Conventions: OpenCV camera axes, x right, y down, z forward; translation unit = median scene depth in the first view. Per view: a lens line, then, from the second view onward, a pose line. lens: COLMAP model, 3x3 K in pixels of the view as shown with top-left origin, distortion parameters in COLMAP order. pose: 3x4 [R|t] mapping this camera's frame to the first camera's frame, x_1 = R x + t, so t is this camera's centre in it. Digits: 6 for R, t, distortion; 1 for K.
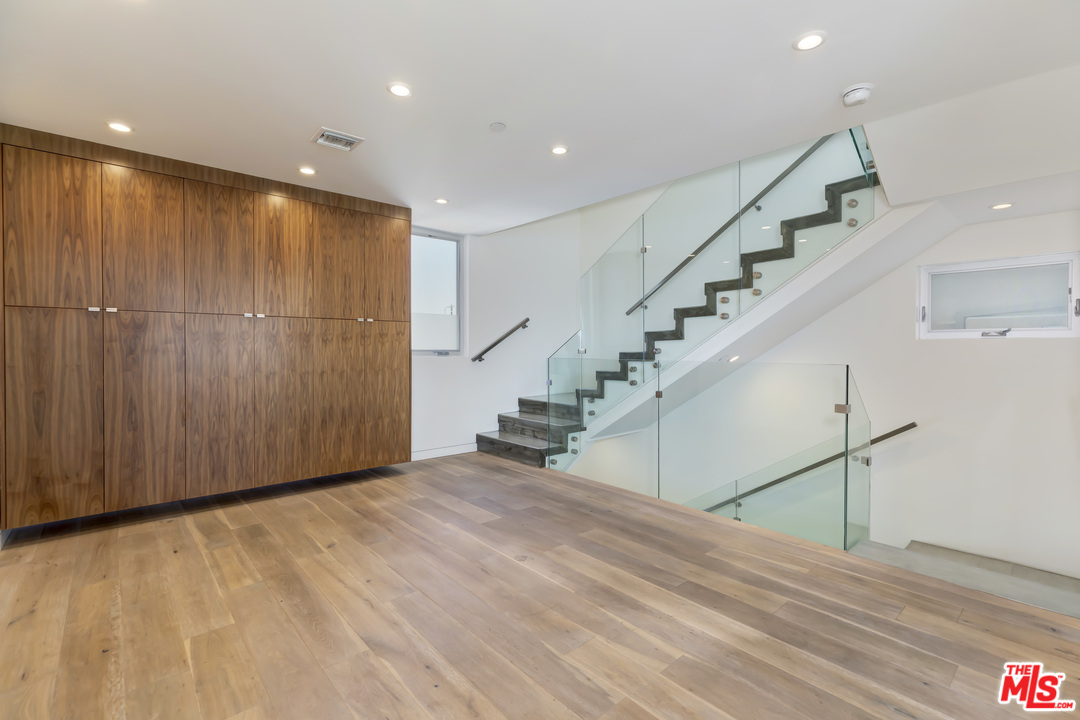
lens RADIAL K [[495.8, 0, 541.1], [0, 495.8, 357.8], [0, 0, 1]] dist [0.004047, -0.000569]
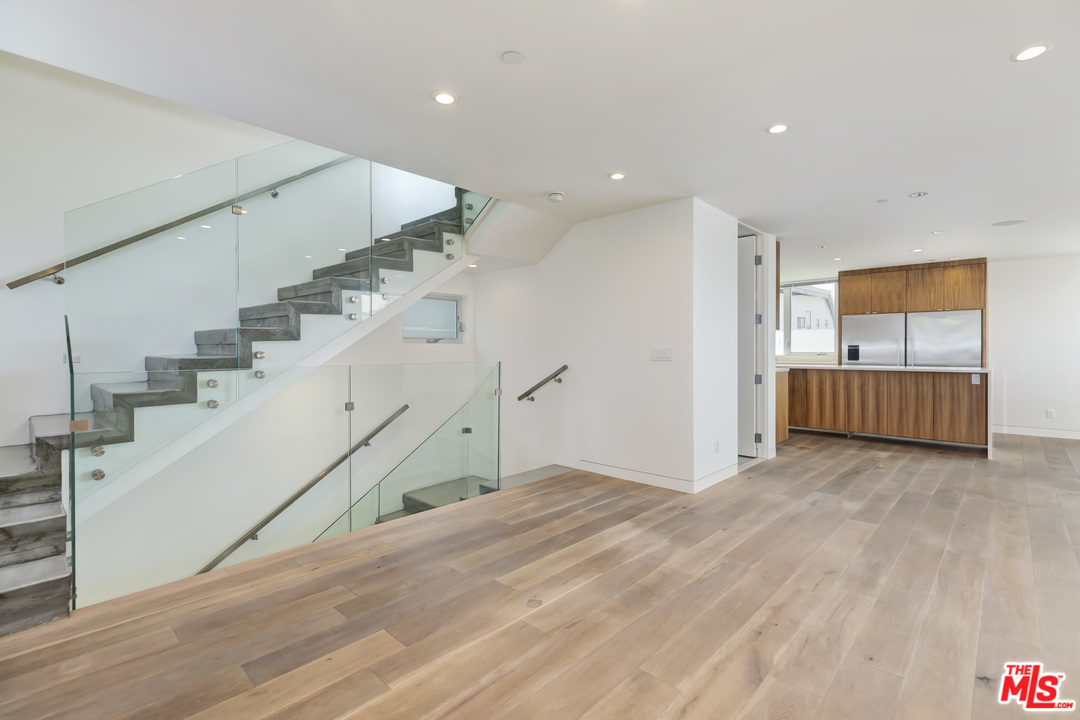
lens RADIAL K [[495.8, 0, 537.6], [0, 495.8, 356.4], [0, 0, 1]] dist [0.004047, -0.000569]
pose [[-0.095412, -0.015335, 0.995320, -0.955391], [0.023951, 0.999556, 0.017697, -0.026852], [-0.995150, 0.025528, -0.095002, 1.177348]]
